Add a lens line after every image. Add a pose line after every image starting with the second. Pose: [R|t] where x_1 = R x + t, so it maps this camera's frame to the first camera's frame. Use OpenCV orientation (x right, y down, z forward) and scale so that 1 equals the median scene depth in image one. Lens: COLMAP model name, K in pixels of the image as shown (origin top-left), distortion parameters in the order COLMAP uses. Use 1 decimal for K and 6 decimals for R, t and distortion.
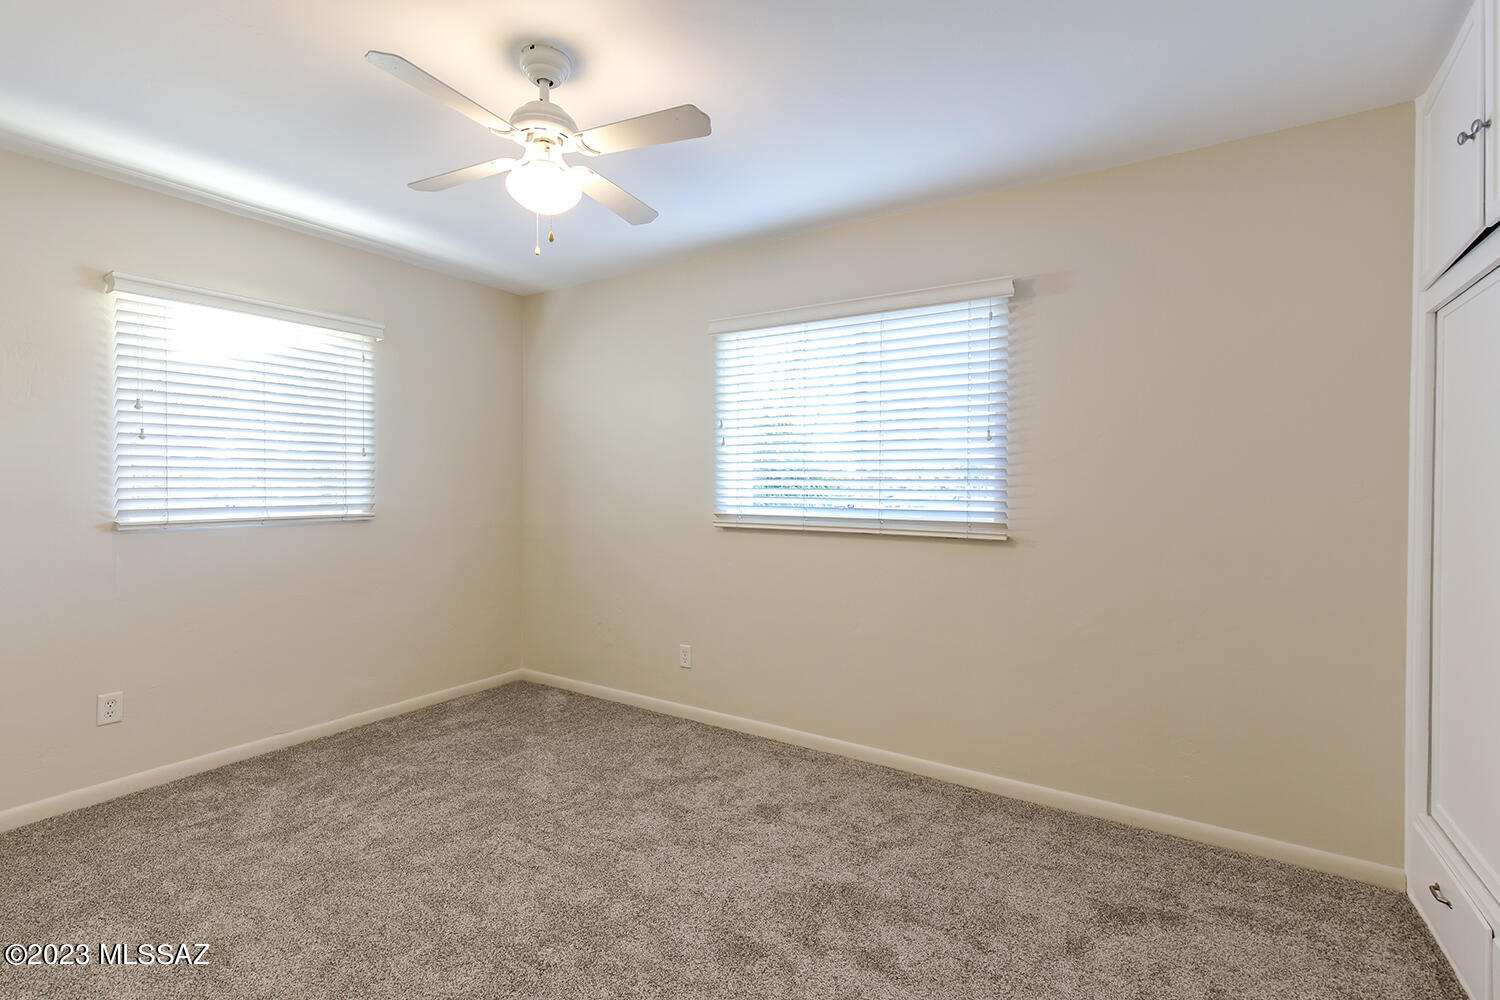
lens RADIAL K [[695.3, 0, 751.9], [0, 695.3, 494.3], [0, 0, 1]] dist [0.020181, -0.003492]
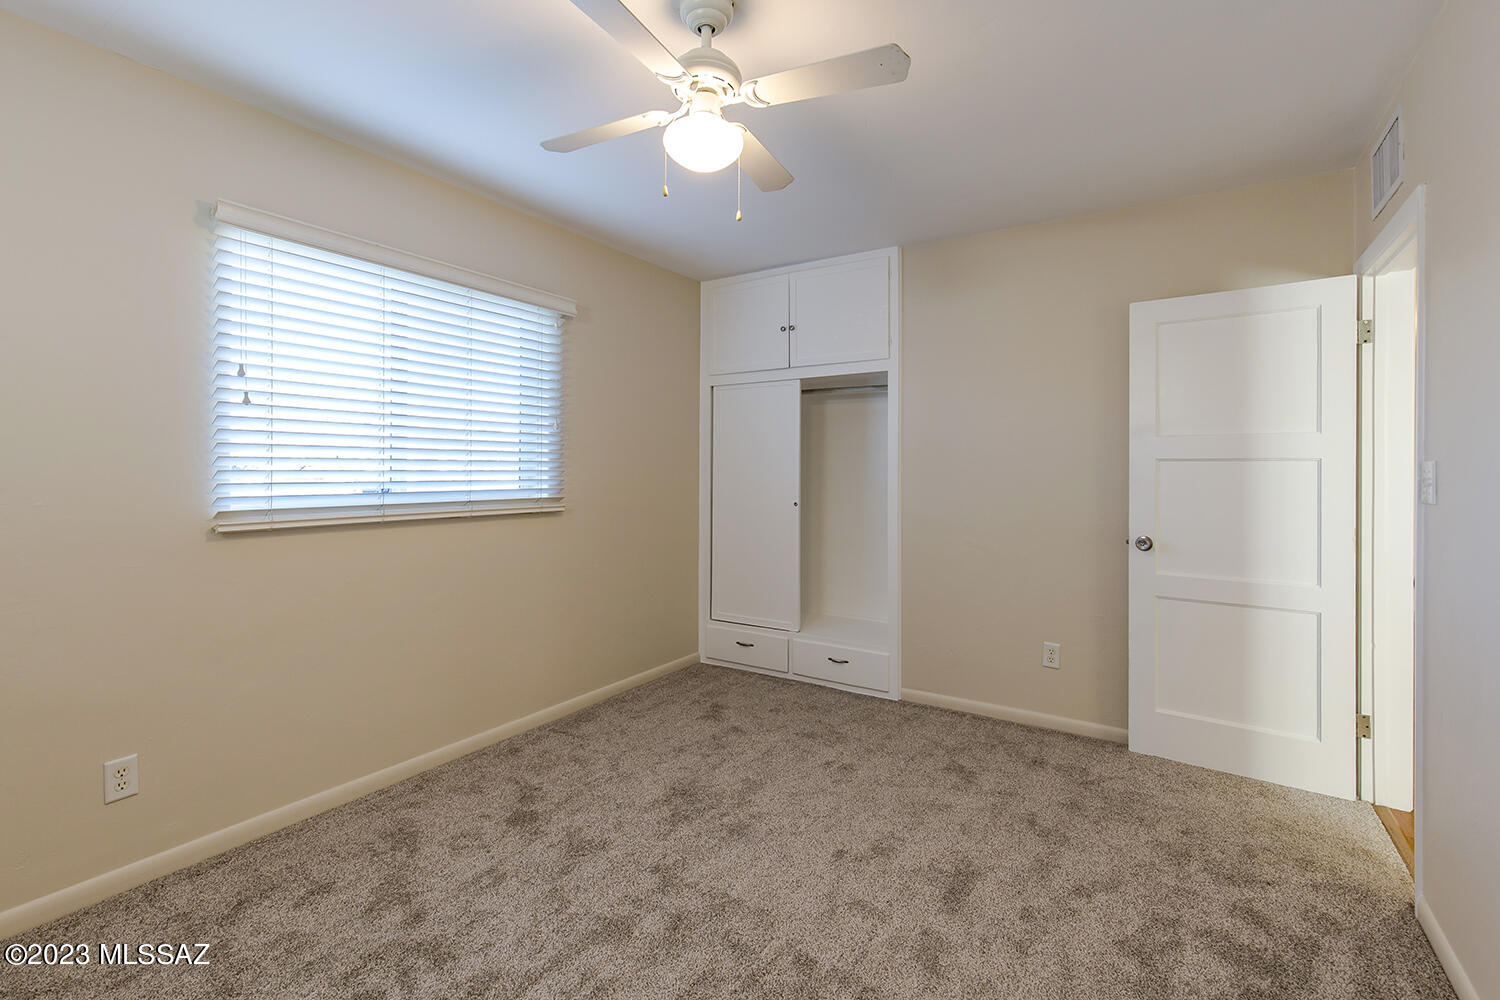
lens RADIAL K [[695.3, 0, 743.6], [0, 695.3, 473.5], [0, 0, 1]] dist [0.020181, -0.003492]
pose [[-0.006406, -0.013609, 0.999887, -0.846996], [0.007144, 0.999881, 0.013654, -0.014176], [-0.999954, 0.007230, -0.006308, 0.667852]]
